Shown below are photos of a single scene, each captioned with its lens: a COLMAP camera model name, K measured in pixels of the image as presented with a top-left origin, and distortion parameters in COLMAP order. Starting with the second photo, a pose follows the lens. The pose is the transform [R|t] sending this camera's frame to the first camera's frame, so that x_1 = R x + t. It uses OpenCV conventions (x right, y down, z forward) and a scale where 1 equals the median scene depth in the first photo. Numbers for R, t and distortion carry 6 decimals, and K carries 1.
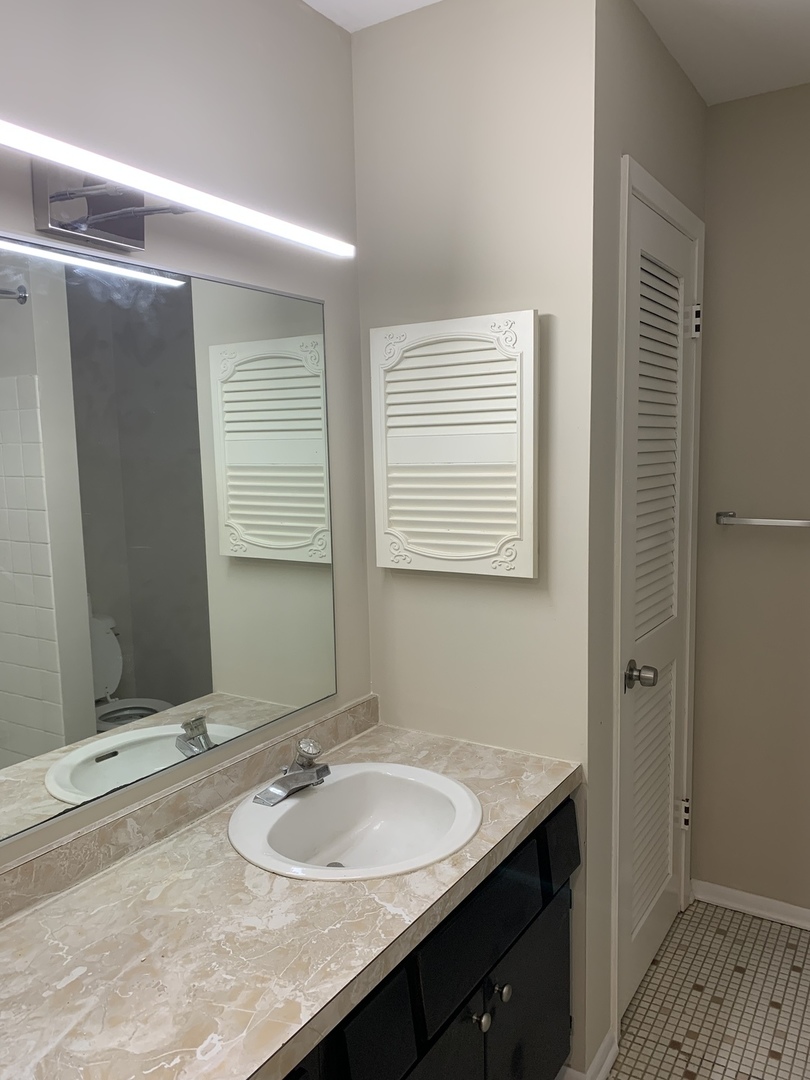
lens RADIAL K [[831.0, 0, 398.4], [0, 831.0, 535.7], [0, 0, 1]] dist [0.019973, 0.006818]
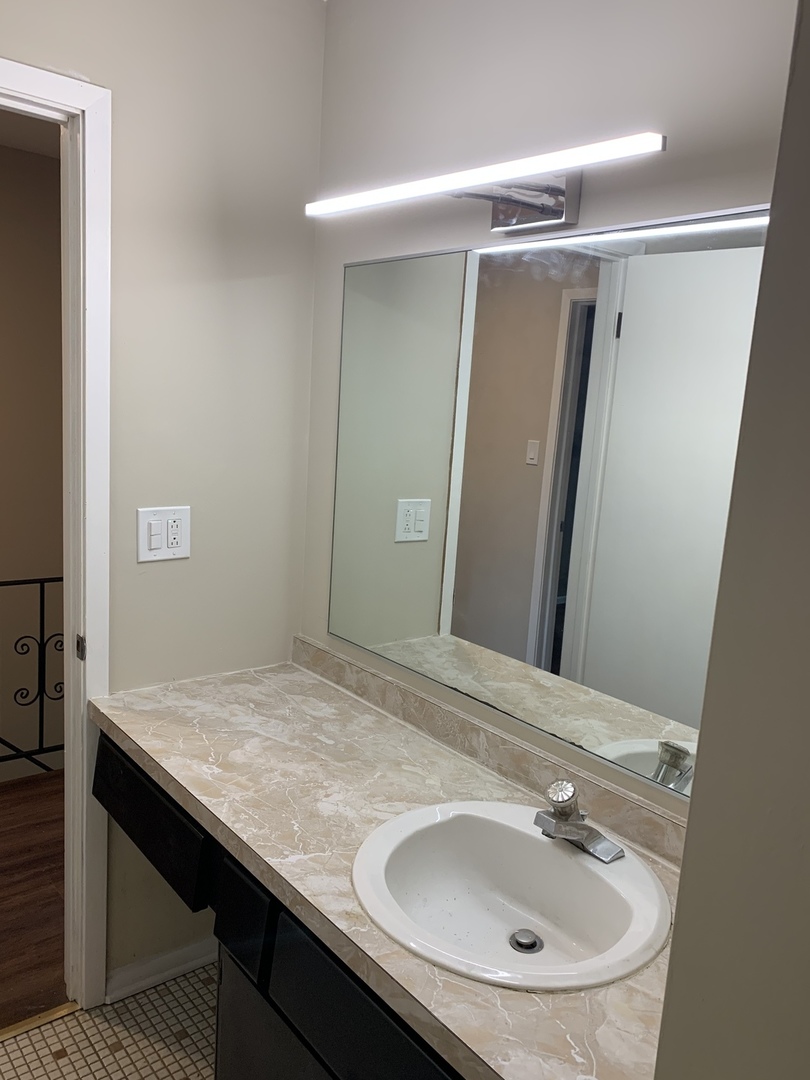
lens RADIAL K [[831.0, 0, 397.9], [0, 831.0, 545.6], [0, 0, 1]] dist [0.019973, 0.006818]
pose [[-0.299360, 0.169226, -0.939014, 0.796575], [-0.177050, 0.957202, 0.228948, -0.154012], [0.937570, 0.234790, -0.256586, 1.227659]]
